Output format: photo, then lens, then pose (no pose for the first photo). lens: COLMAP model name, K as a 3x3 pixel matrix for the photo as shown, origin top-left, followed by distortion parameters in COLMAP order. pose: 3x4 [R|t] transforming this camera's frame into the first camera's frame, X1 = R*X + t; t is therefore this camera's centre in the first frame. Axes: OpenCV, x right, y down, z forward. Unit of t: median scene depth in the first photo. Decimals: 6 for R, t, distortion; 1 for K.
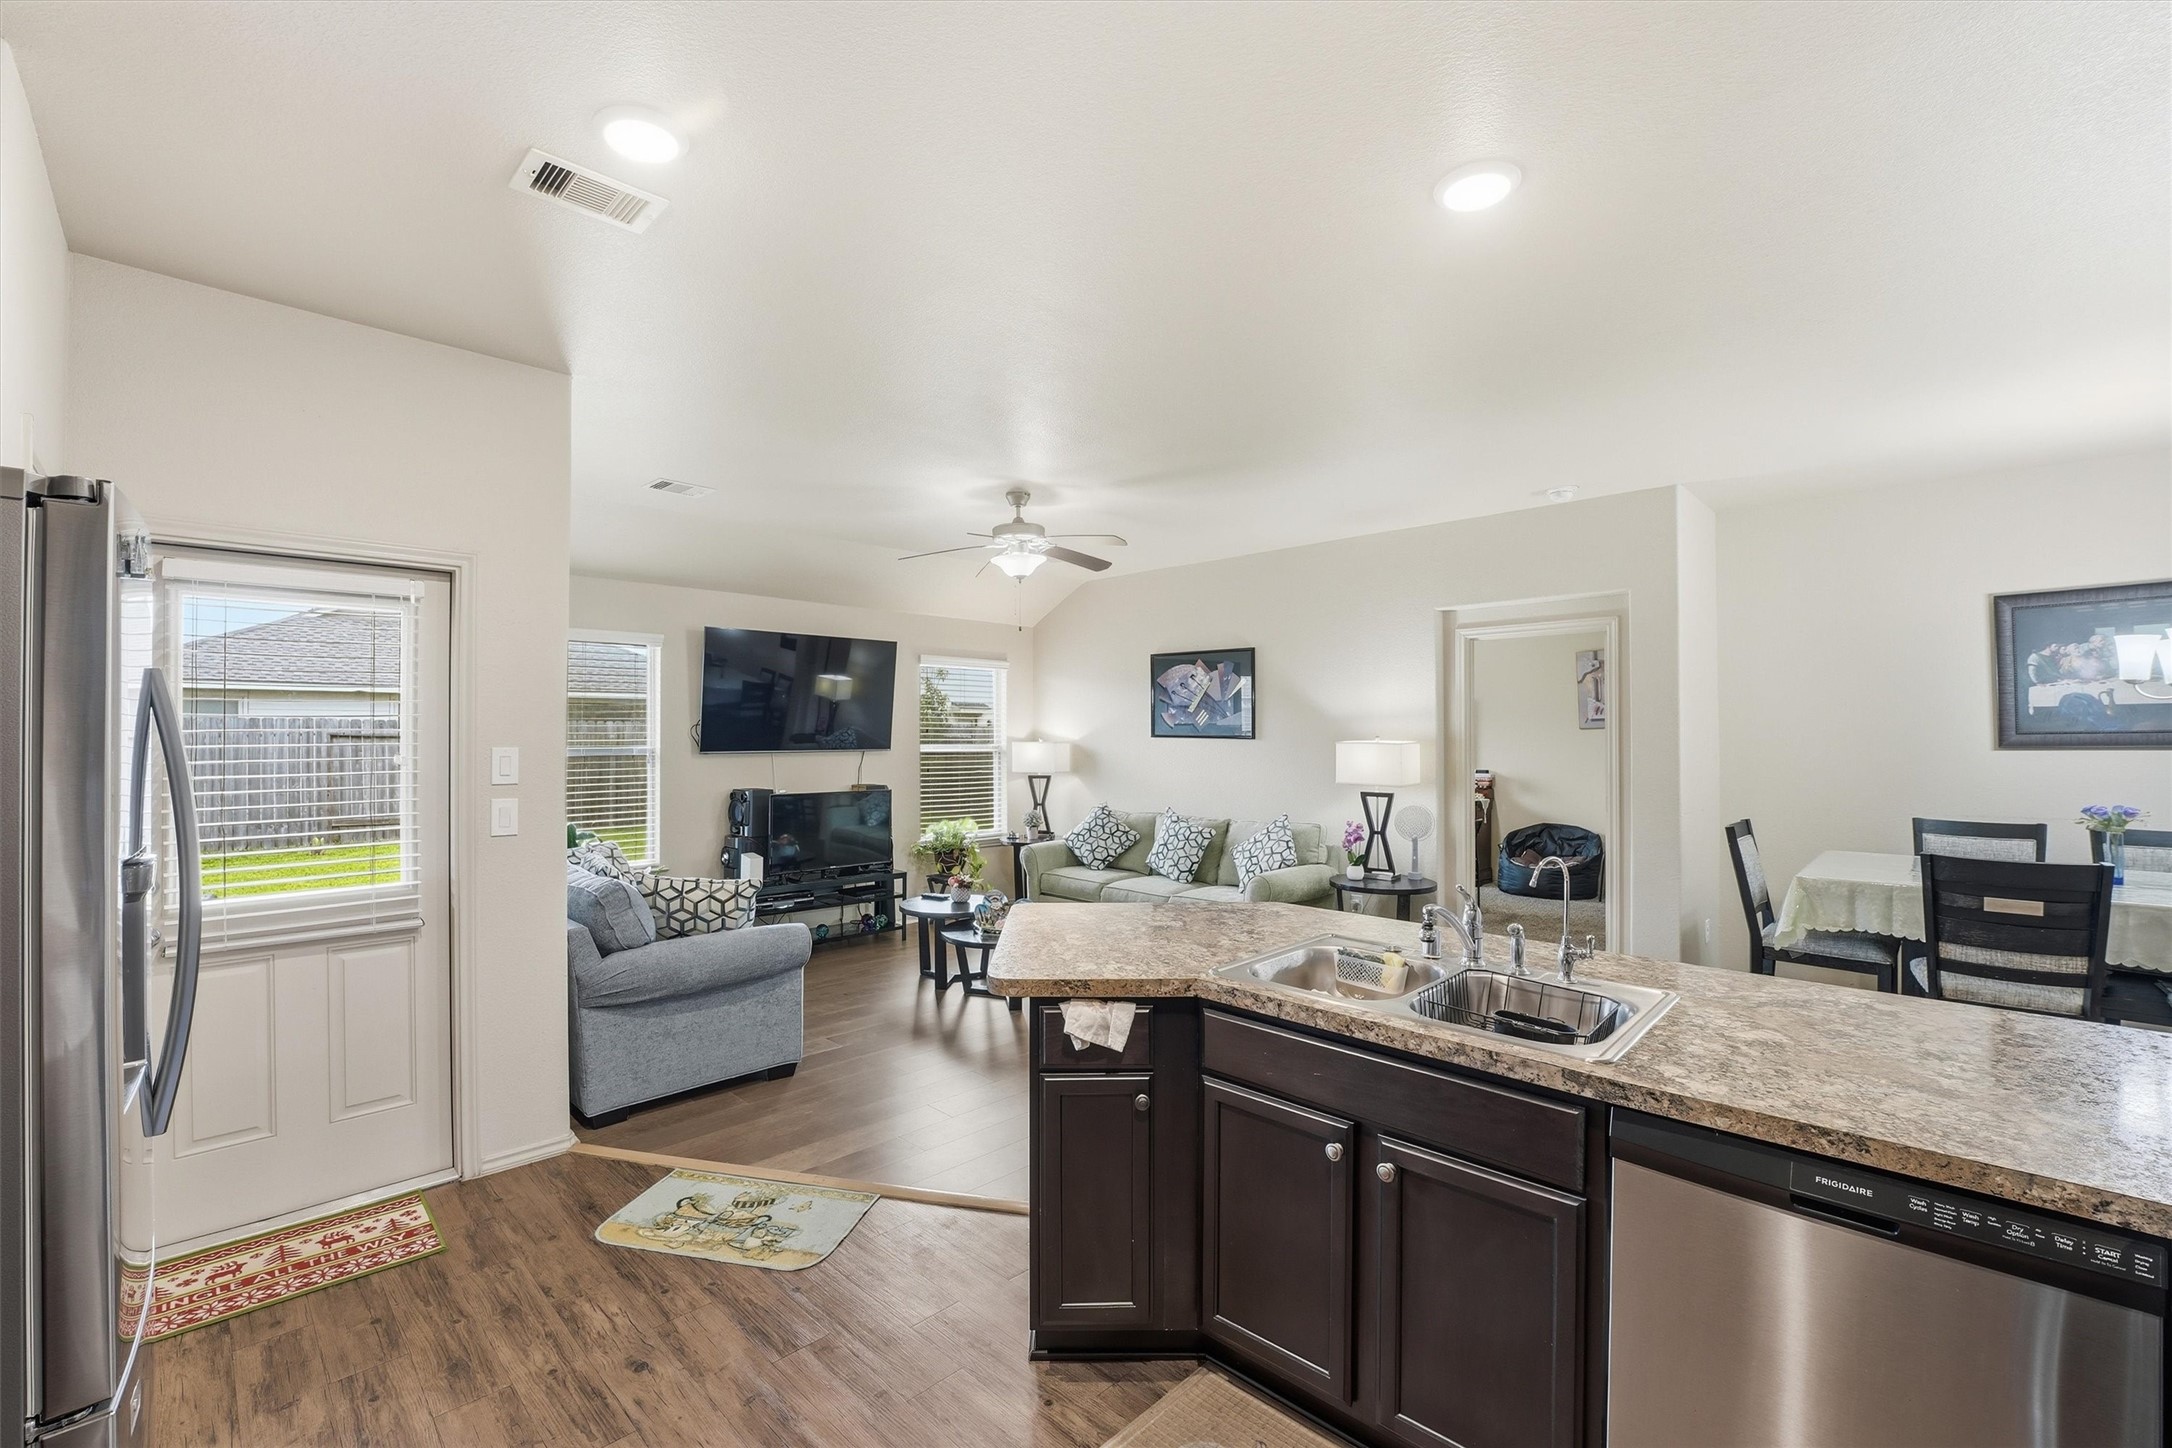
lens RADIAL K [[899.3, 0, 1071.1], [0, 899.3, 729.1], [0, 0, 1]] dist [-0.022173, 0.002000]
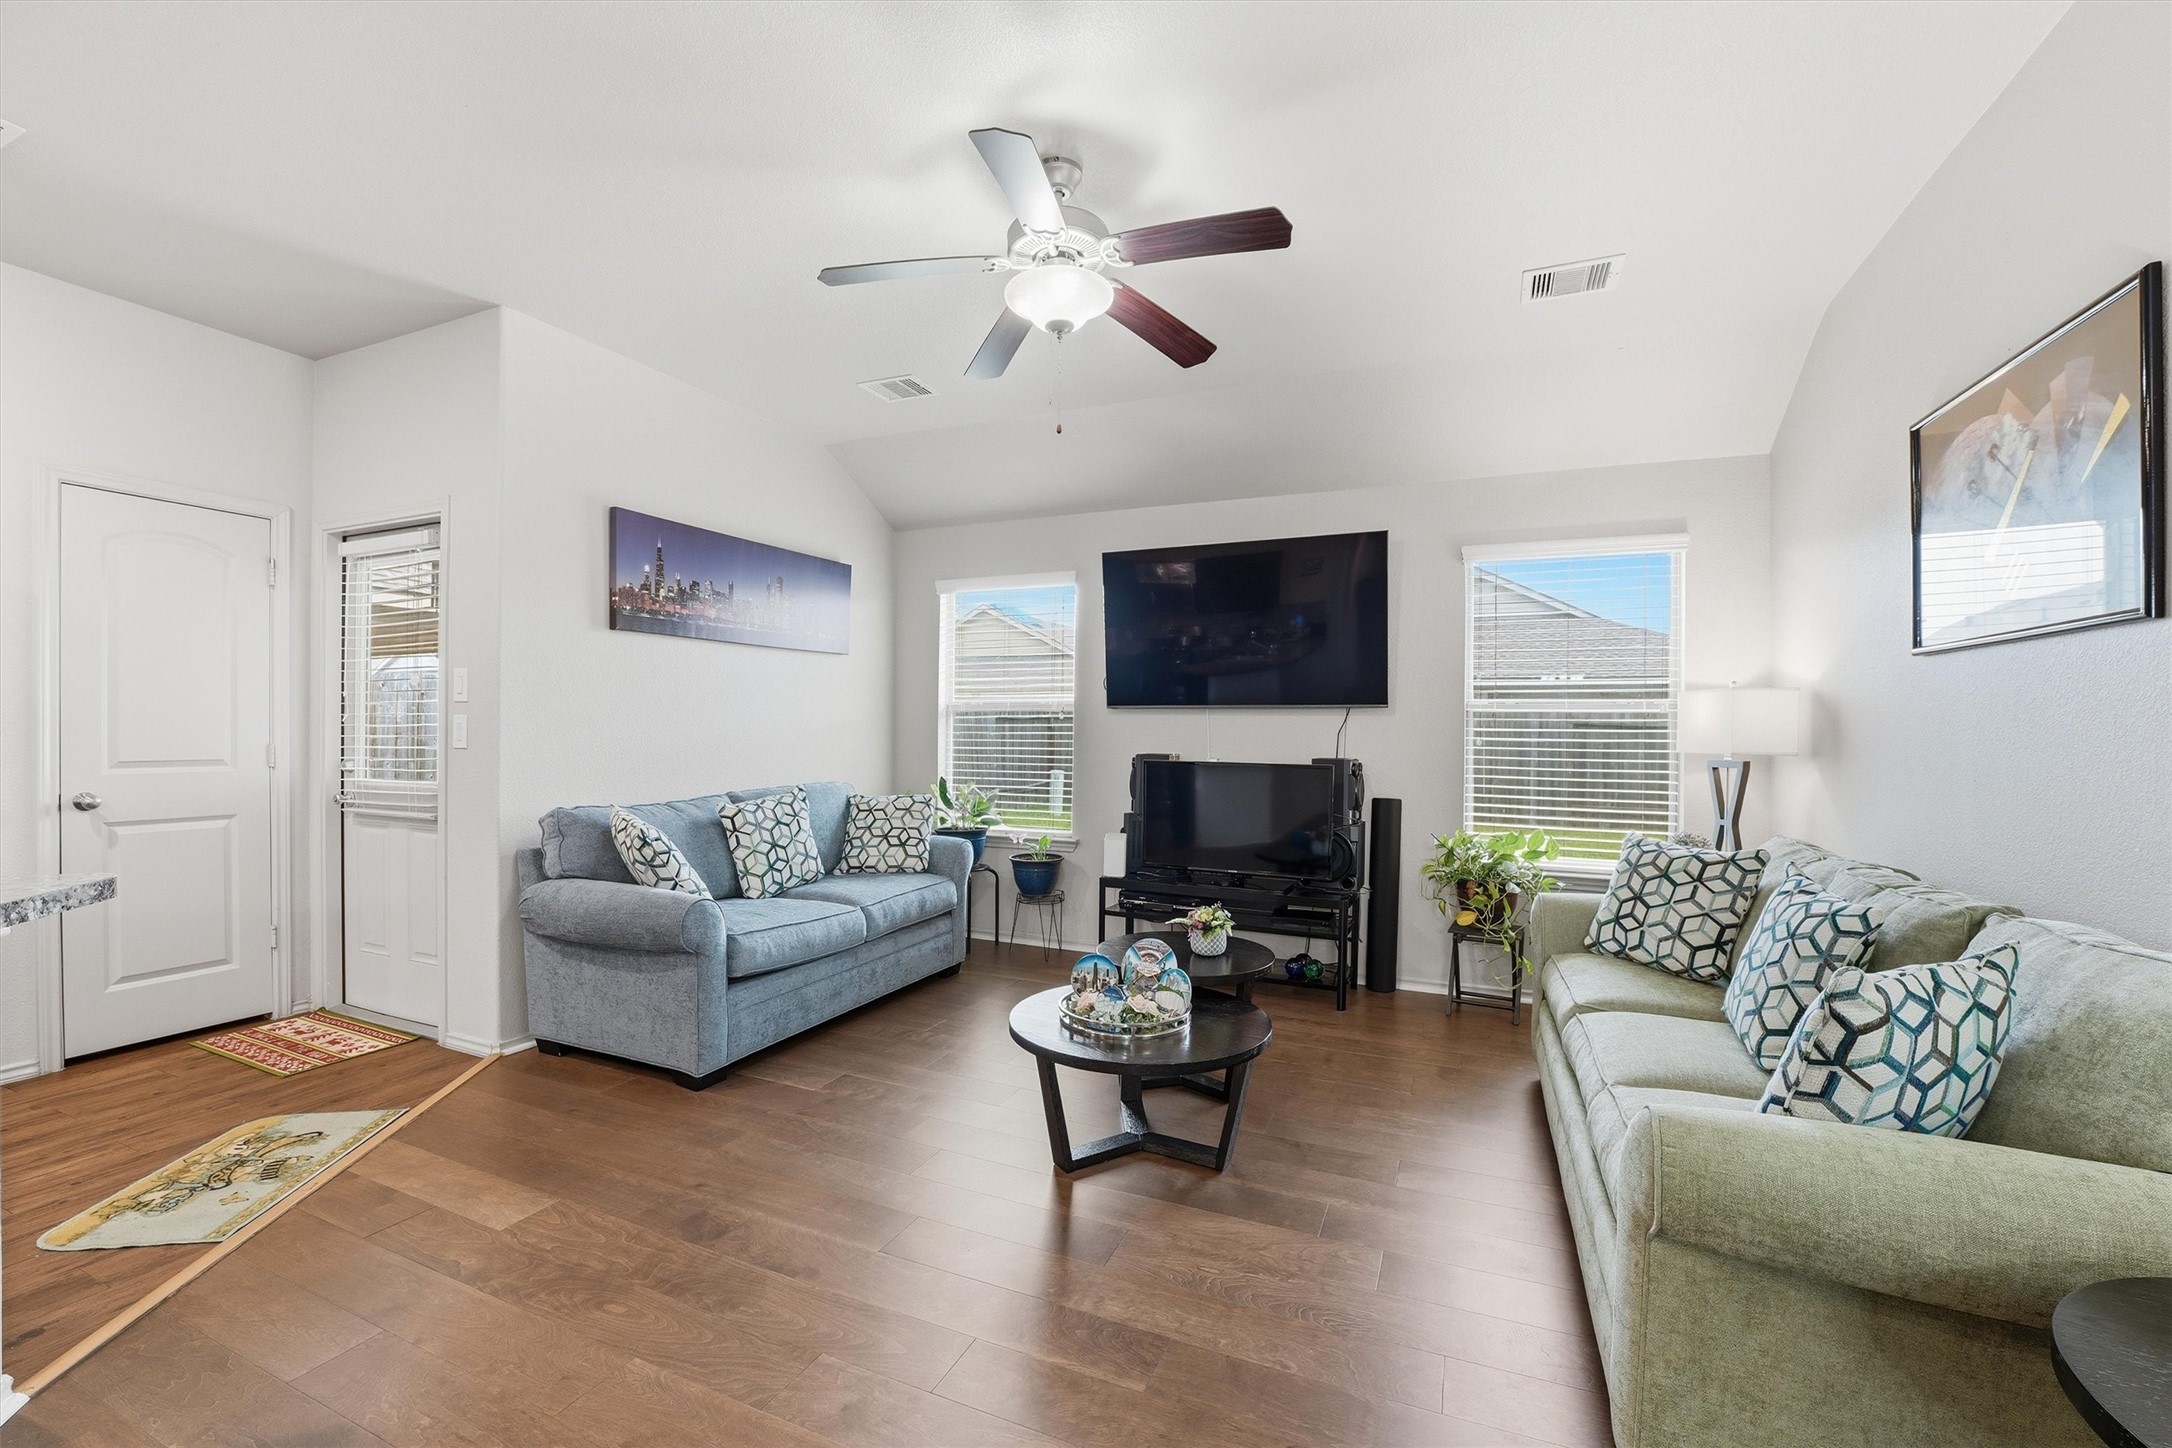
lens RADIAL K [[899.3, 0, 1068.8], [0, 899.3, 737.3], [0, 0, 1]] dist [-0.022173, 0.002000]
pose [[0.364535, 0.006524, -0.931167, 0.479642], [-0.006728, 0.999968, 0.004372, 0.070033], [0.931166, 0.004671, 0.364567, 0.939735]]
